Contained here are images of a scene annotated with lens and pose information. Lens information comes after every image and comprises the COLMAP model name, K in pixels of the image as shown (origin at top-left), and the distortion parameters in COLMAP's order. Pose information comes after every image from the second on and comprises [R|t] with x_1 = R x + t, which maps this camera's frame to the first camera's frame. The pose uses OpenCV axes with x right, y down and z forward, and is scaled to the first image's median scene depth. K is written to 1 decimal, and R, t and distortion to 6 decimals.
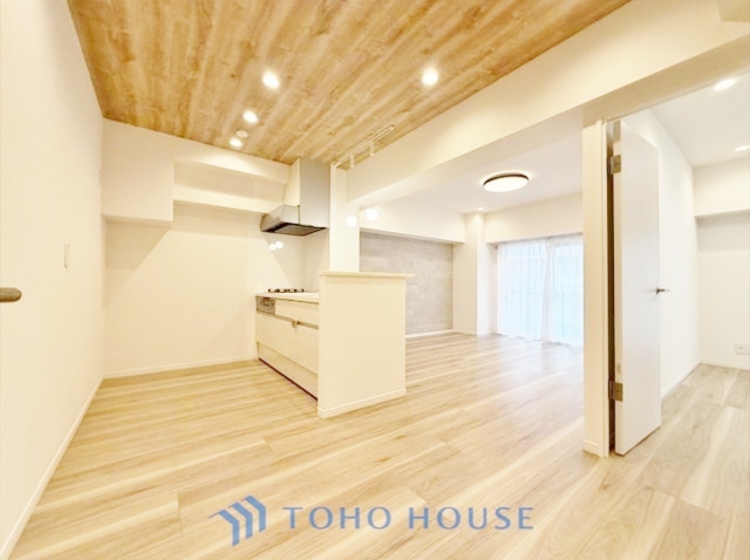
lens RADIAL K [[299.2, 0, 373.7], [0, 299.2, 282.7], [0, 0, 1]] dist [-0.001098, 0.001070]
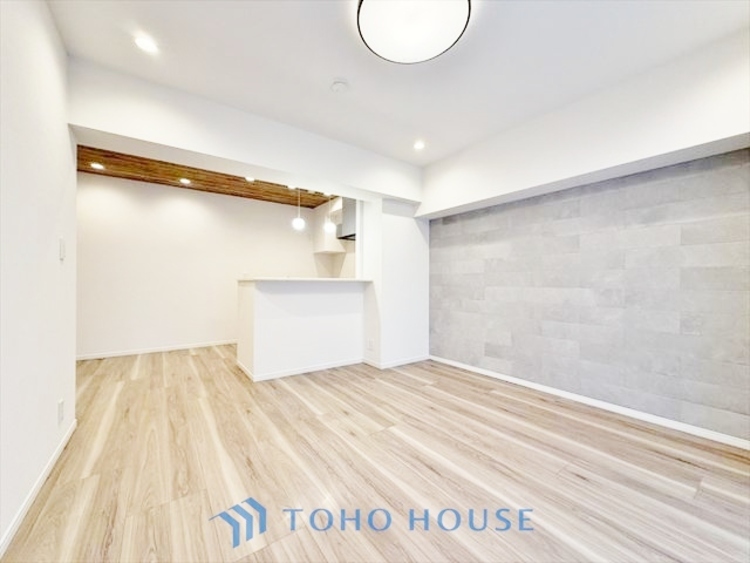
lens RADIAL K [[299.2, 0, 373.7], [0, 299.2, 282.4], [0, 0, 1]] dist [0.000758, 0.000264]
pose [[-0.009757, -0.008222, -0.999919, 0.867727], [0.007835, 0.999935, -0.008298, 0.001736], [0.999922, -0.007916, -0.009692, 1.012895]]
